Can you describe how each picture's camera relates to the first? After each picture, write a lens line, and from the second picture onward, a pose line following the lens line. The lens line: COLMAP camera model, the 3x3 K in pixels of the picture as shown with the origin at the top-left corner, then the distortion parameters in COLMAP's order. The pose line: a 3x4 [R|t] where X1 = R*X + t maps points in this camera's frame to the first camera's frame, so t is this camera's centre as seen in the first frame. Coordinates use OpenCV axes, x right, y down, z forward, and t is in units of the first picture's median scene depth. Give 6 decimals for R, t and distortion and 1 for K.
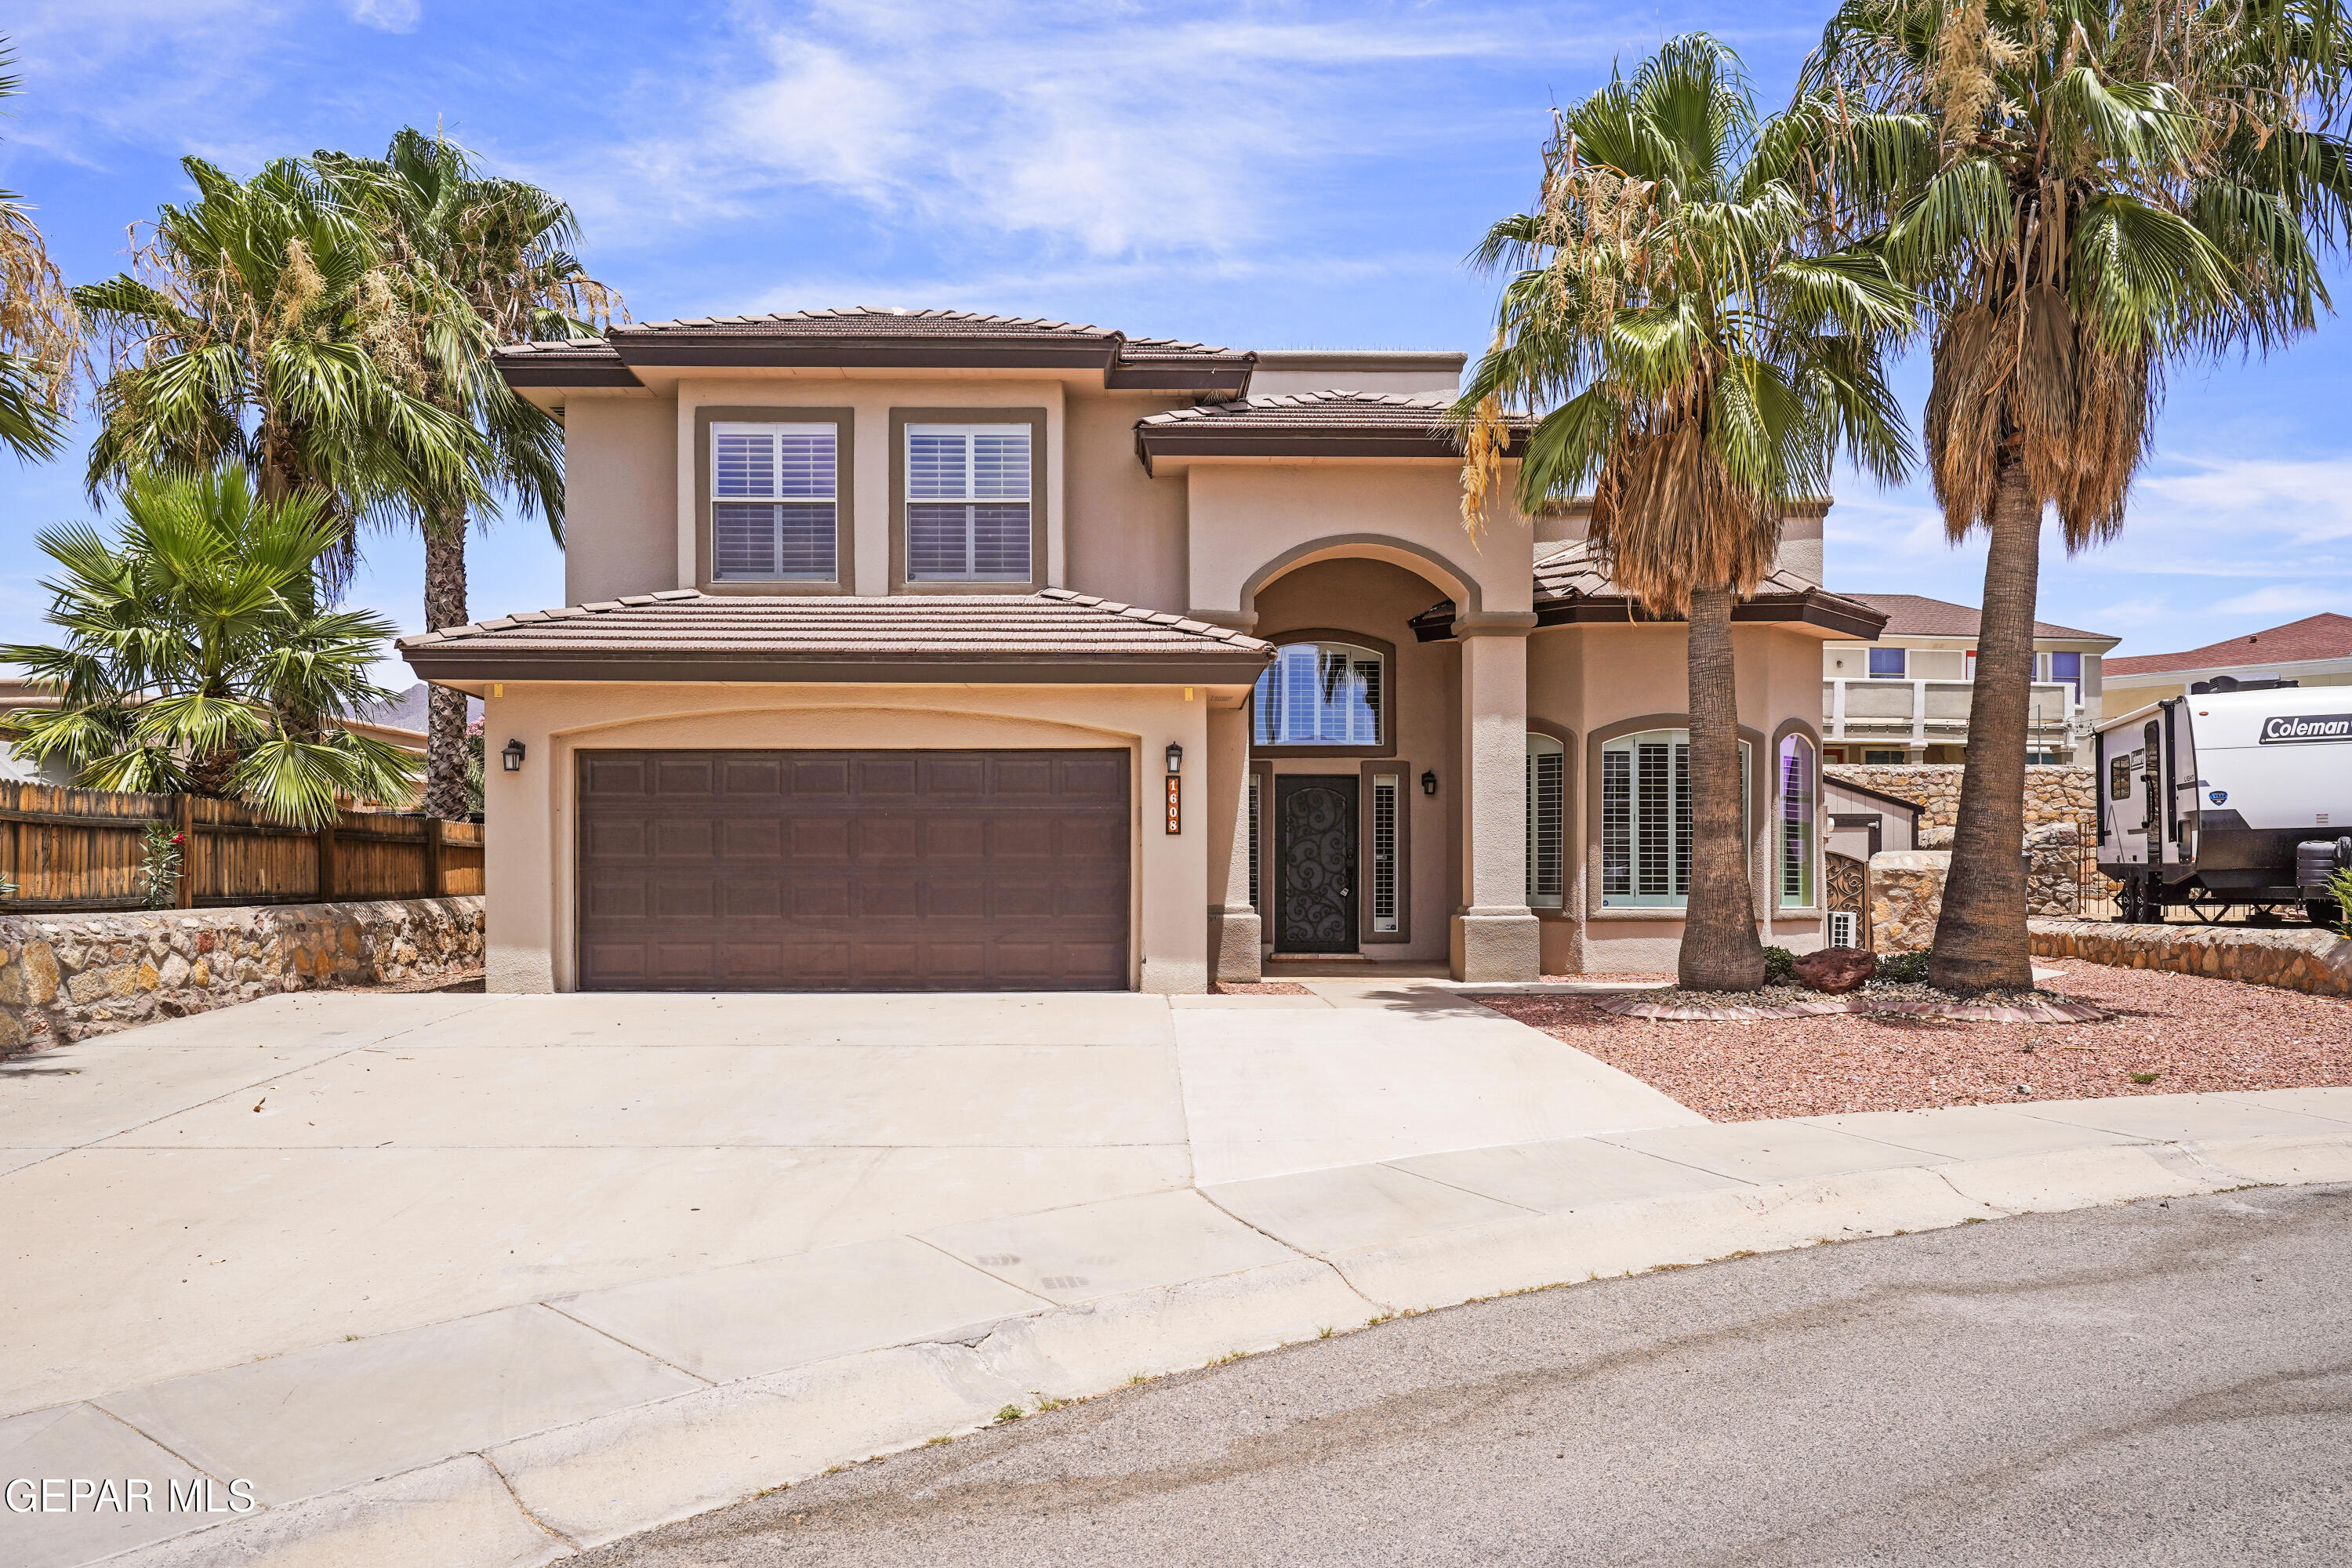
lens RADIAL K [[1661.6, 0, 1166.8], [0, 1661.6, 803.8], [0, 0, 1]] dist [0.000549, 0.002722]
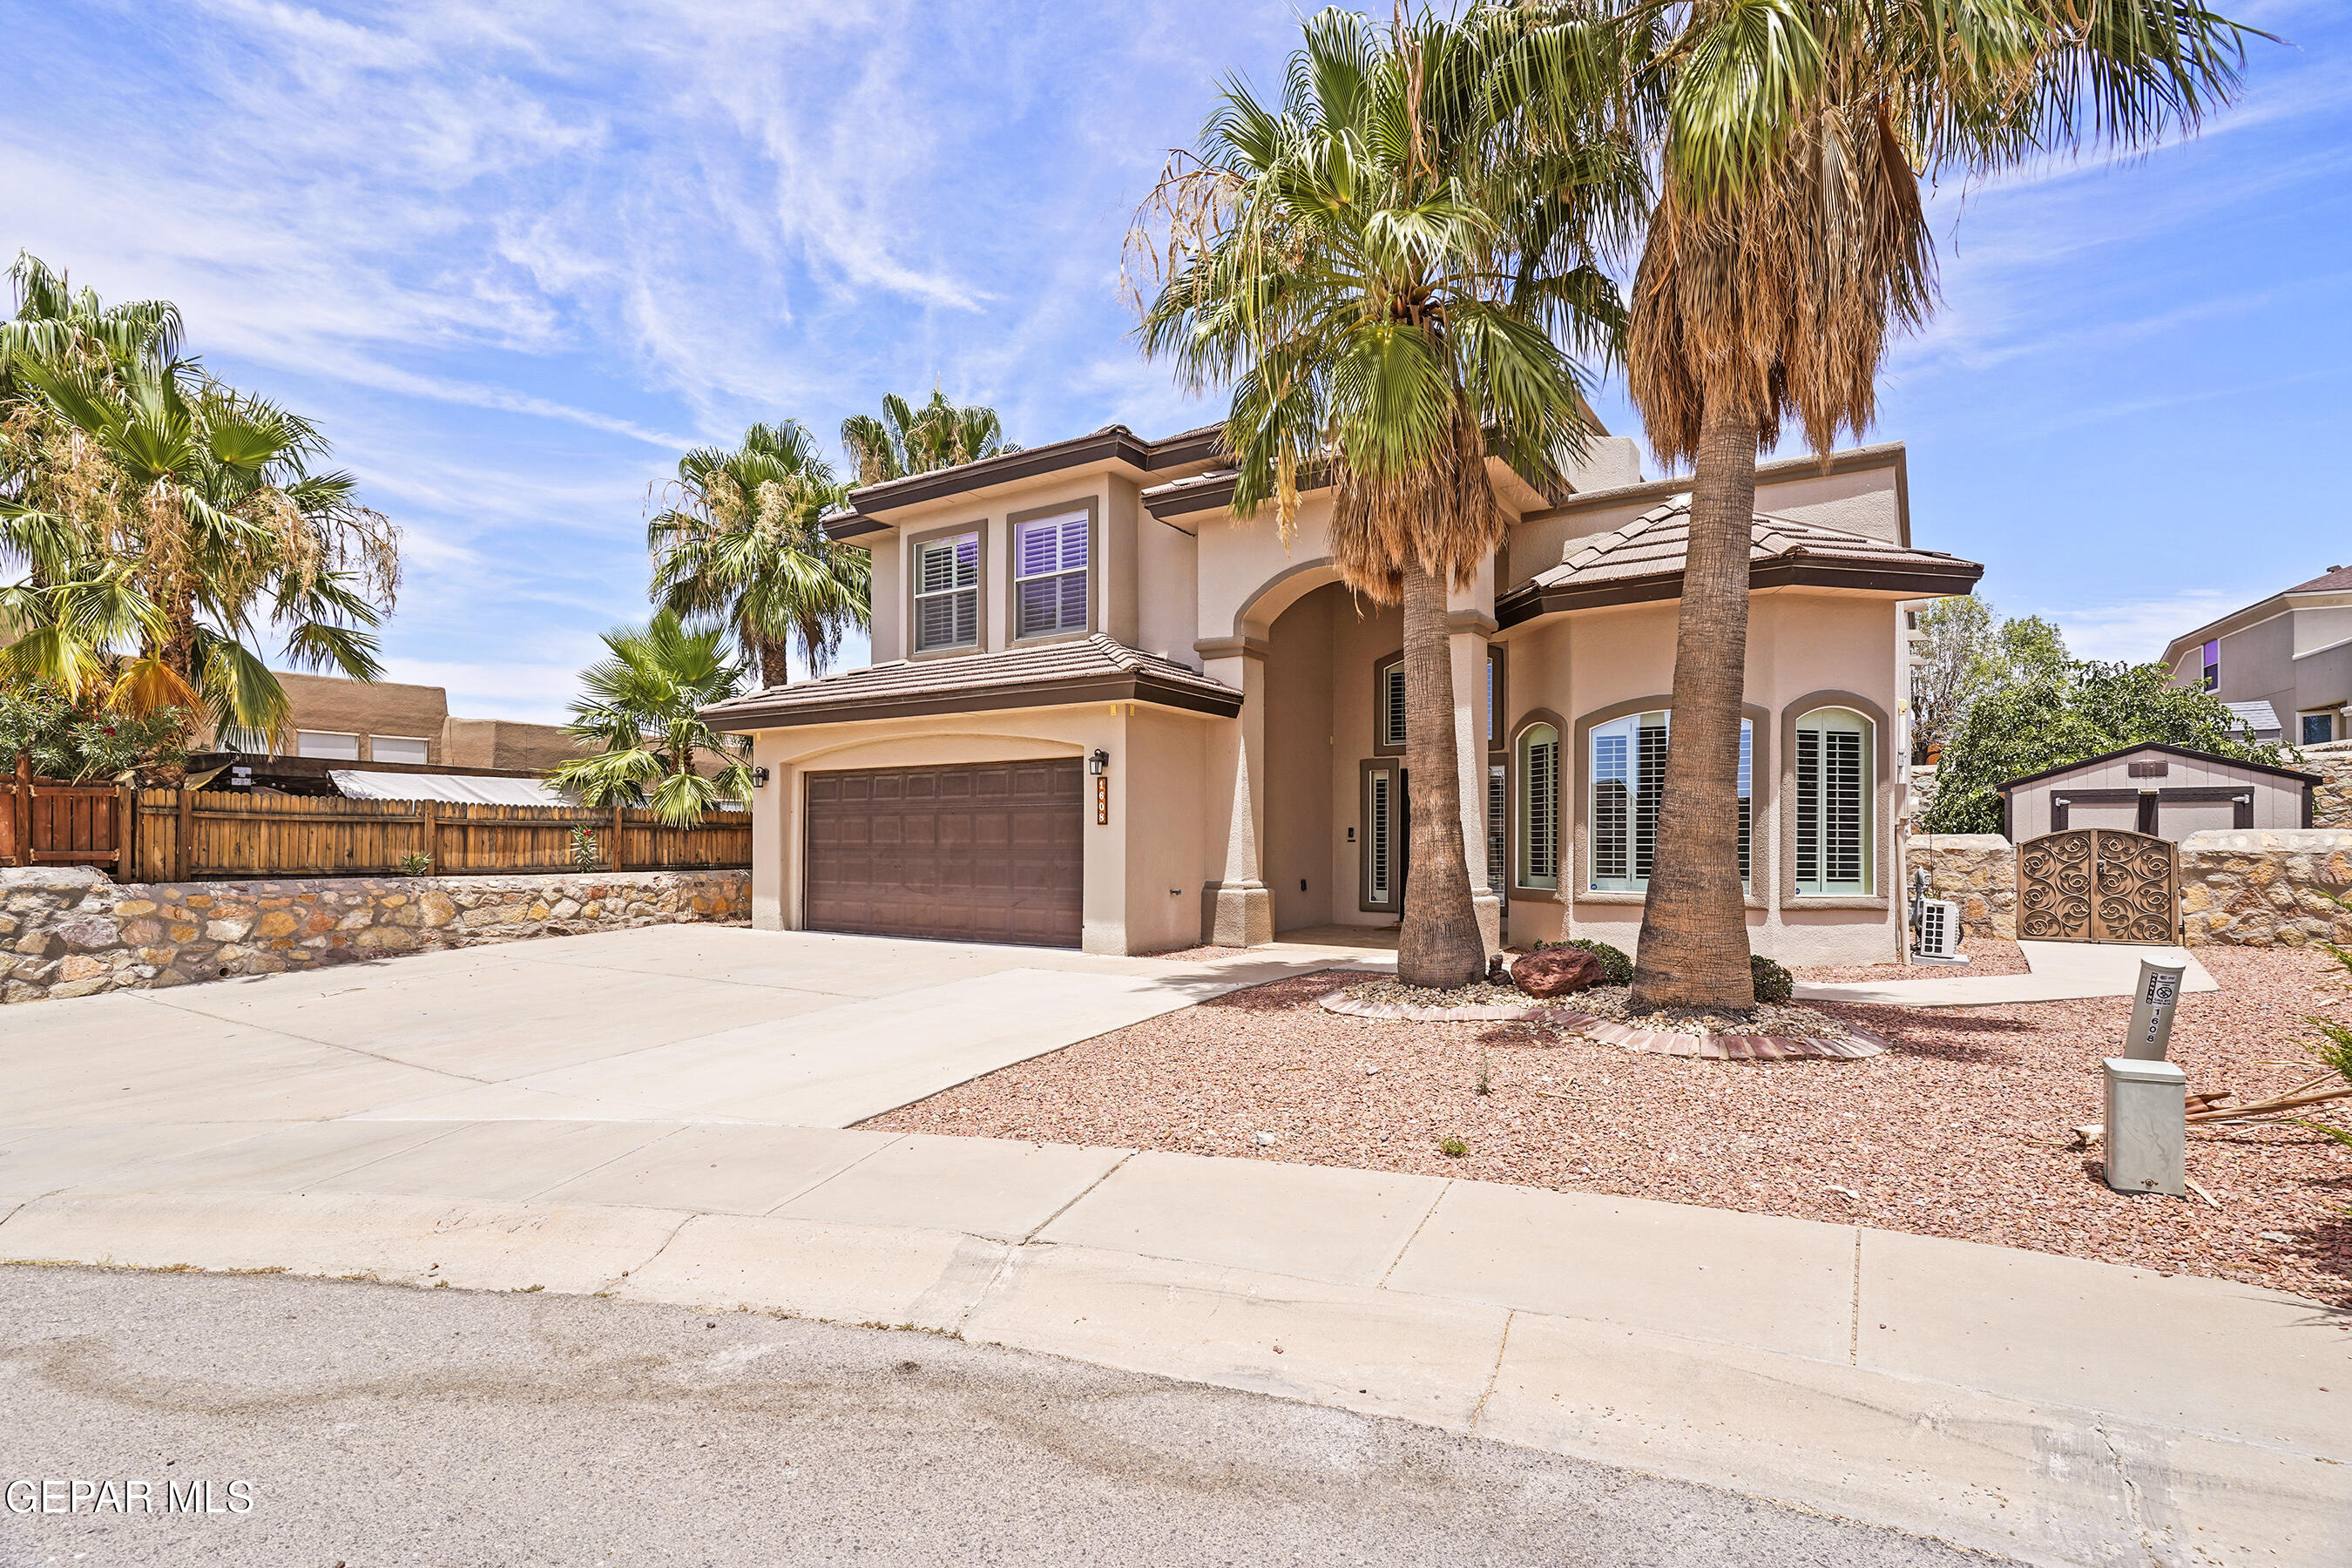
lens RADIAL K [[1132.8, 0, 1172.8], [0, 1132.8, 798.0], [0, 0, 1]] dist [-0.009048, 0.005522]
pose [[0.824940, -0.021117, -0.564826, 0.470295], [0.022596, 0.999735, -0.004375, 0.003237], [0.564769, -0.009154, 0.825198, 0.304796]]
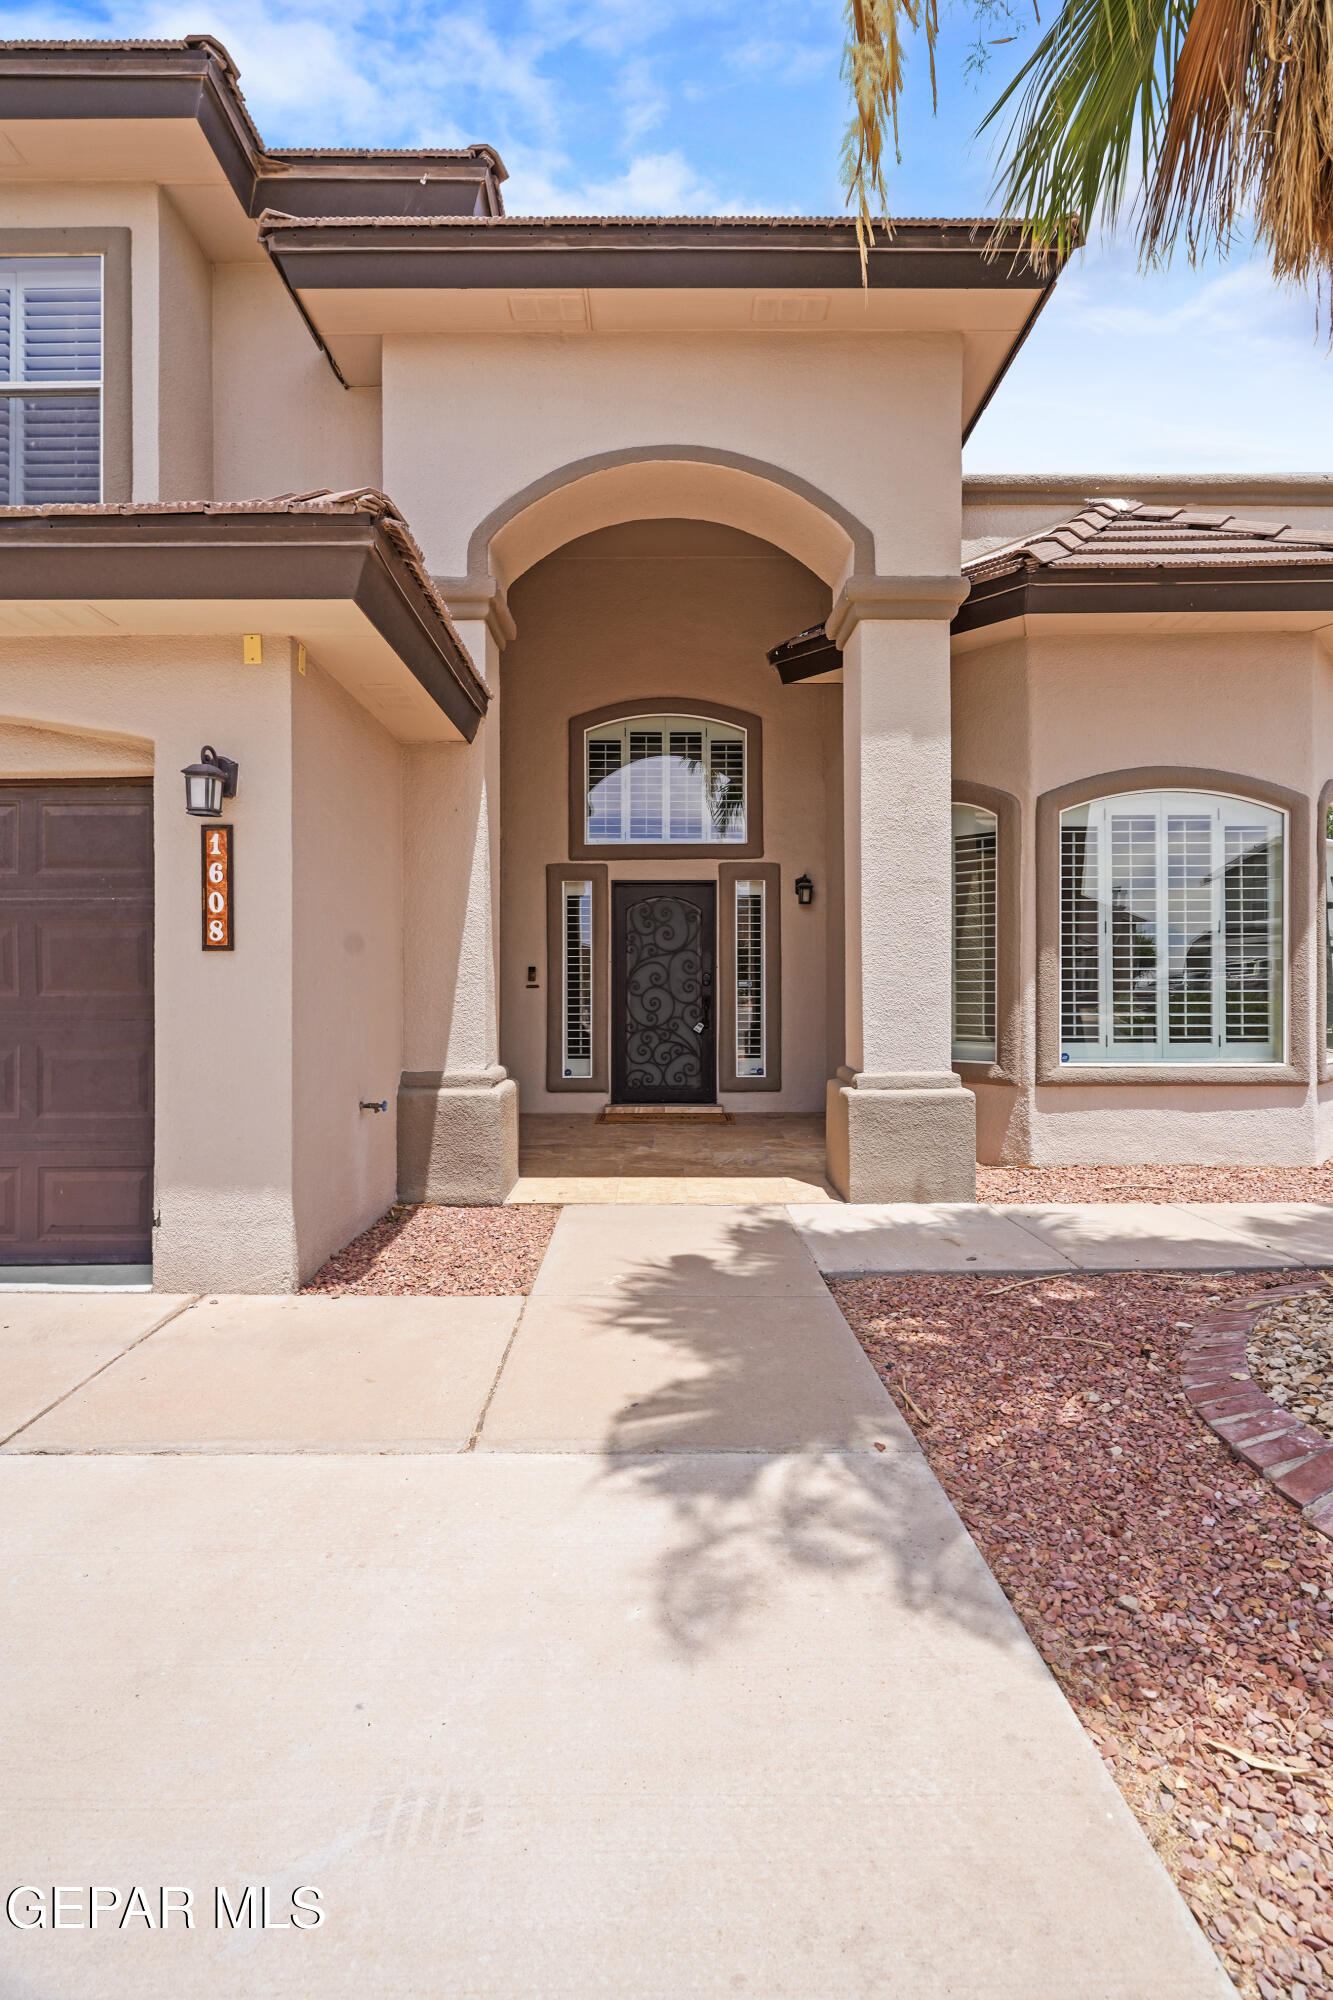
lens RADIAL K [[963.3, 0, 664.7], [0, 963.3, 960.6], [0, 0, 1]] dist [-0.009048, 0.005522]
pose [[0.999884, -0.005532, -0.014194, 0.119891], [0.005781, 0.999830, 0.017527, 0.015654], [0.014095, -0.017607, 0.999746, 0.661390]]
